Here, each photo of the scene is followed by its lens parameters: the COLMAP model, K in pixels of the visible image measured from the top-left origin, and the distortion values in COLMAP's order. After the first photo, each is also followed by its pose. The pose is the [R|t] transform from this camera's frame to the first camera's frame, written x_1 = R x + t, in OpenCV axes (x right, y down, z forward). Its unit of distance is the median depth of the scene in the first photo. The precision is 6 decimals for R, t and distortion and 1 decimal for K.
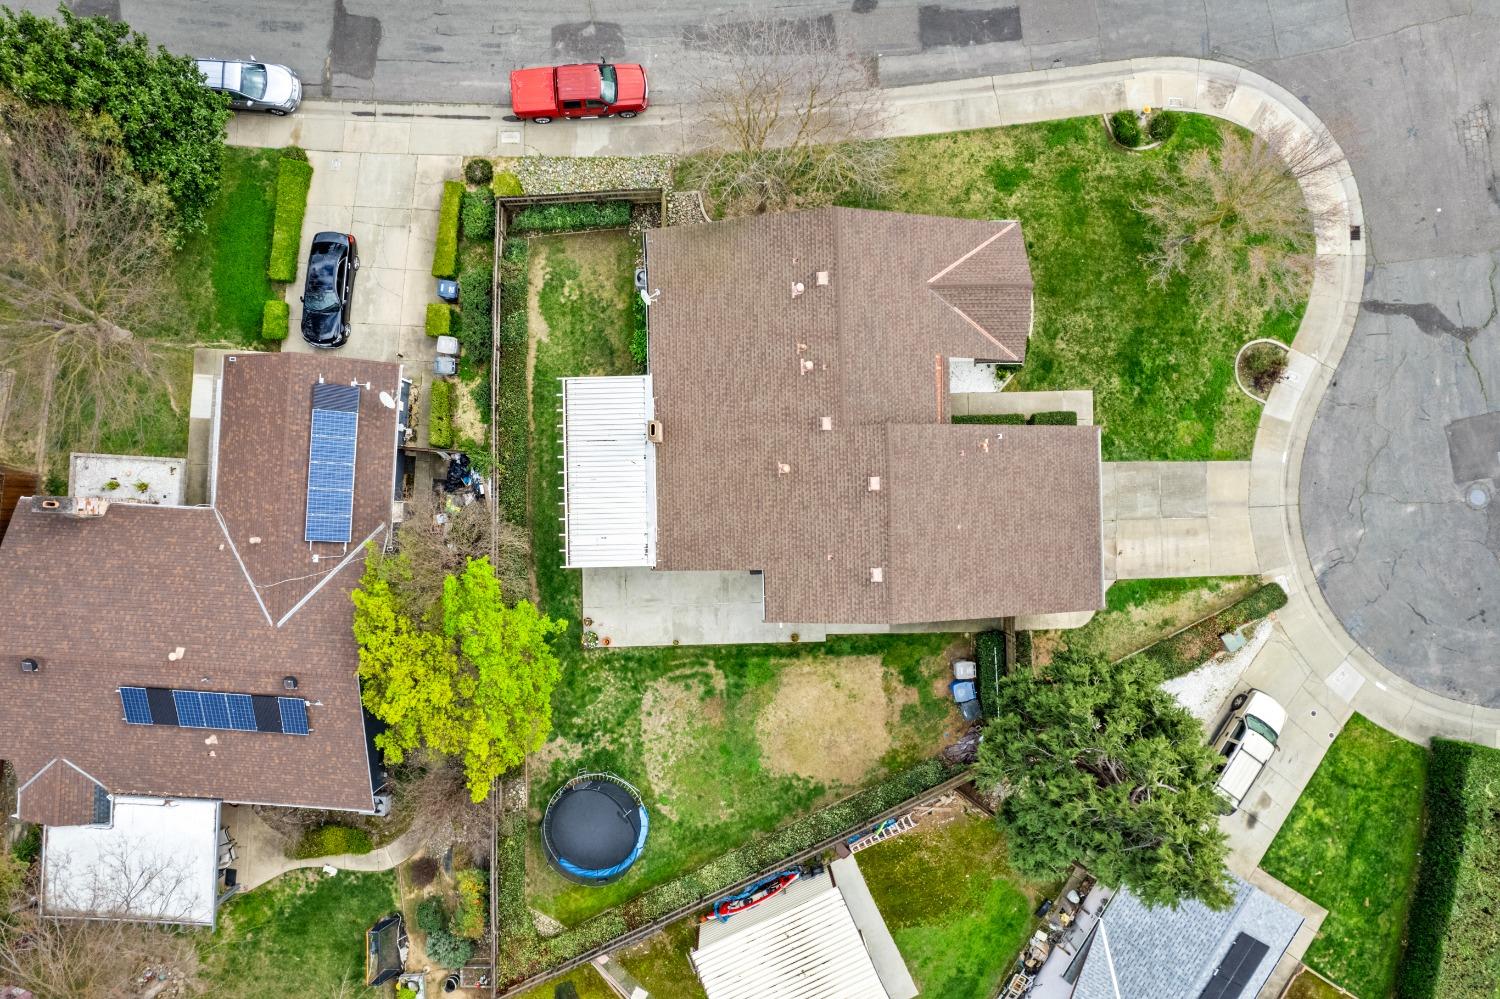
lens RADIAL K [[961.2, 0, 738.3], [0, 961.2, 511.4], [0, 0, 1]] dist [-0.086915, 0.082673]
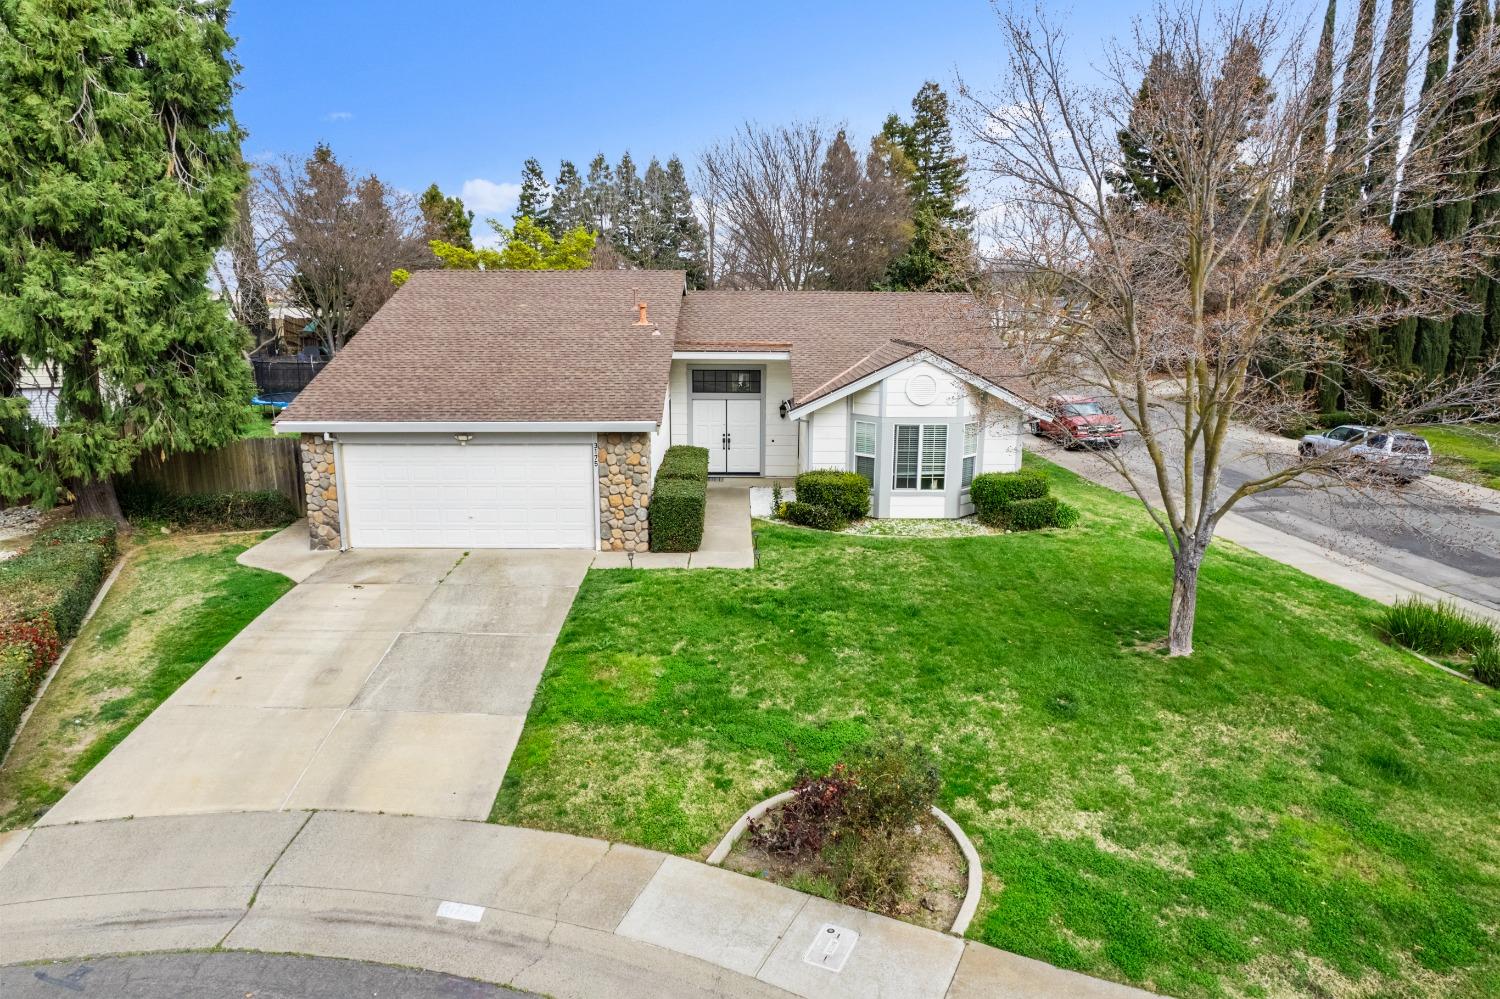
lens RADIAL K [[961.2, 0, 738.3], [0, 961.2, 511.4], [0, 0, 1]] dist [-0.086915, 0.082673]
pose [[-0.022434, 0.216016, -0.976132, 0.791449], [-0.999743, -0.008128, 0.021178, -0.129300], [-0.003359, 0.976356, 0.216143, 0.878815]]
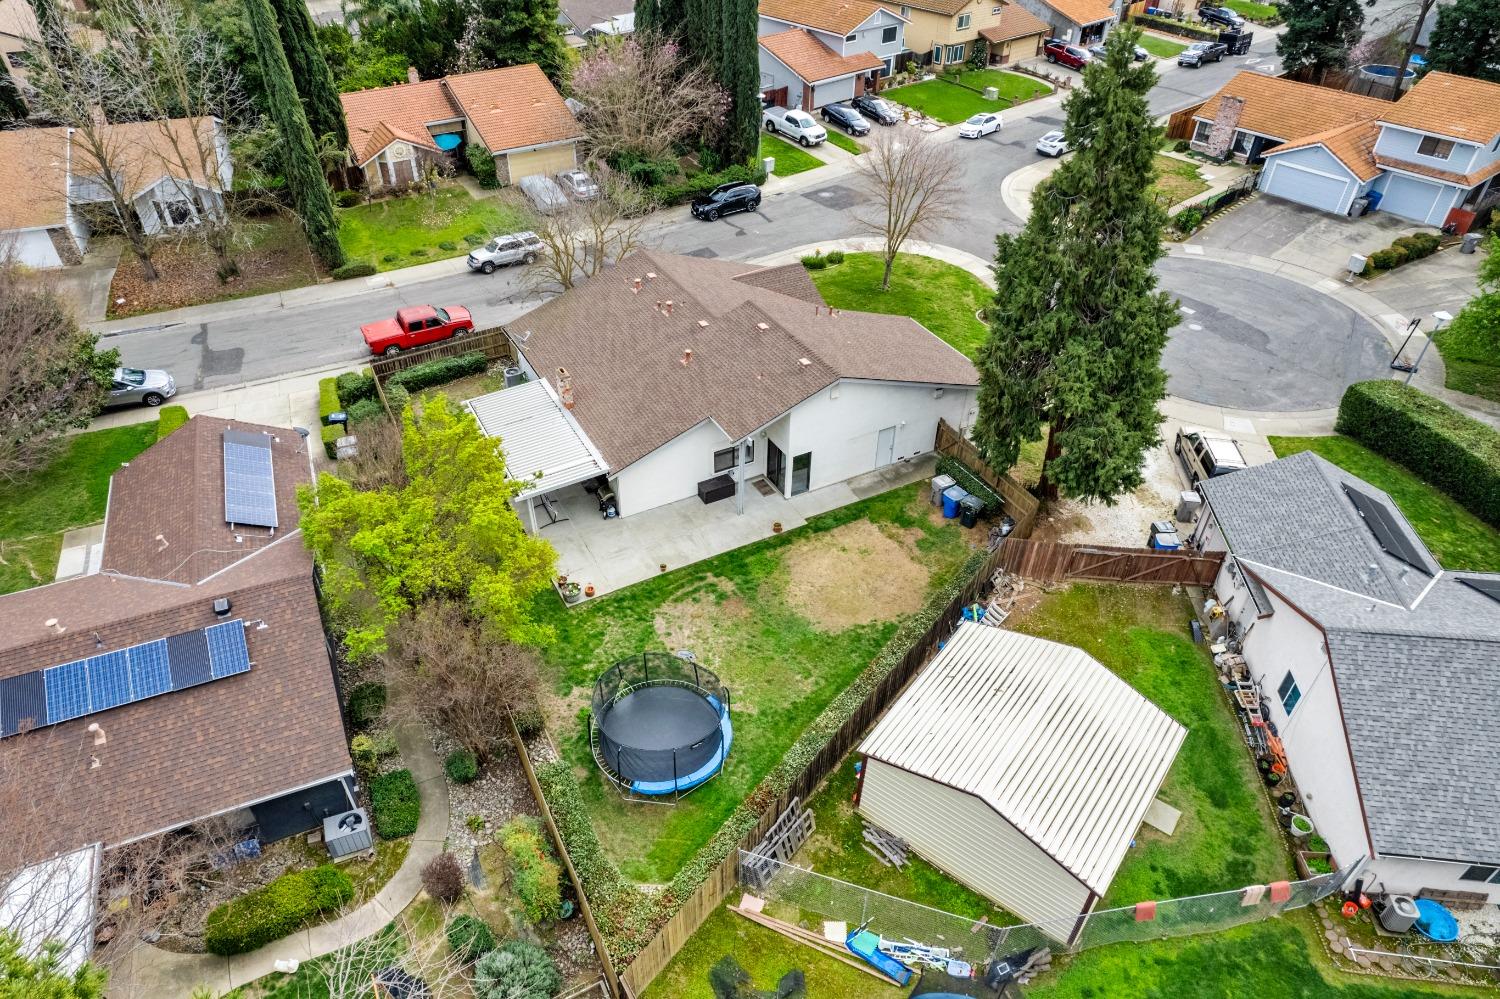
lens RADIAL K [[961.2, 0, 738.3], [0, 961.2, 511.4], [0, 0, 1]] dist [-0.086915, 0.082673]
pose [[0.891949, -0.283323, 0.352356, -0.300120], [0.452117, 0.565901, -0.689453, 0.748666], [-0.004061, 0.774264, 0.632850, 0.387921]]
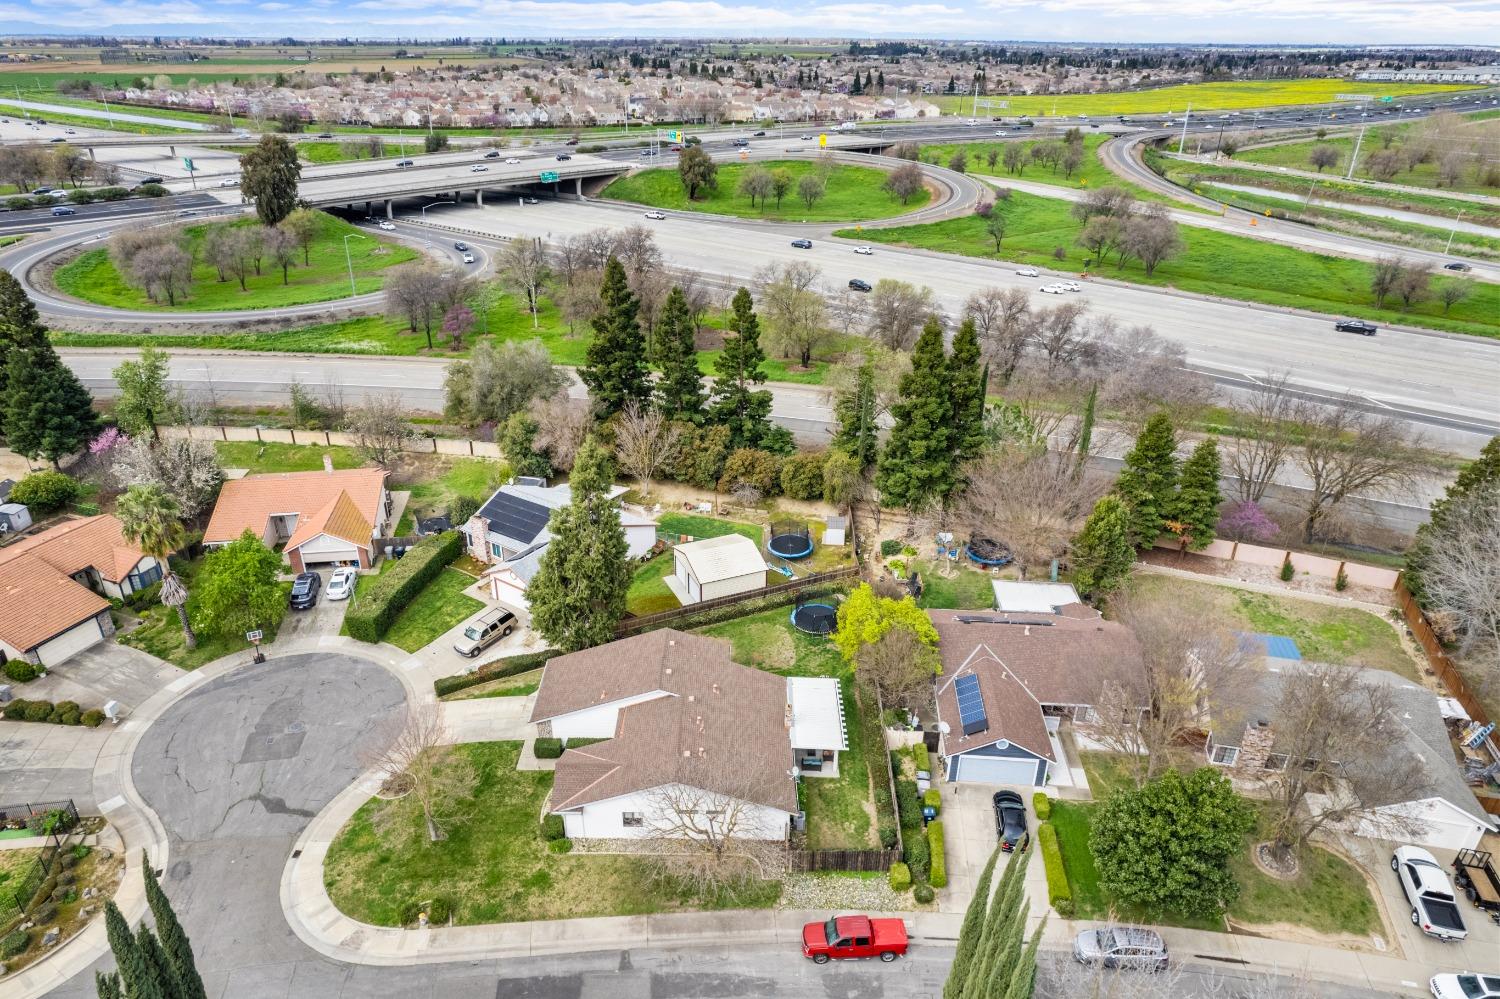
lens RADIAL K [[961.2, 0, 738.3], [0, 961.2, 511.4], [0, 0, 1]] dist [-0.086915, 0.082673]
pose [[-0.999463, -0.024362, 0.021908, -0.022629], [0.030488, -0.446726, 0.894151, -1.342112], [-0.011996, 0.894339, 0.447229, -0.100084]]
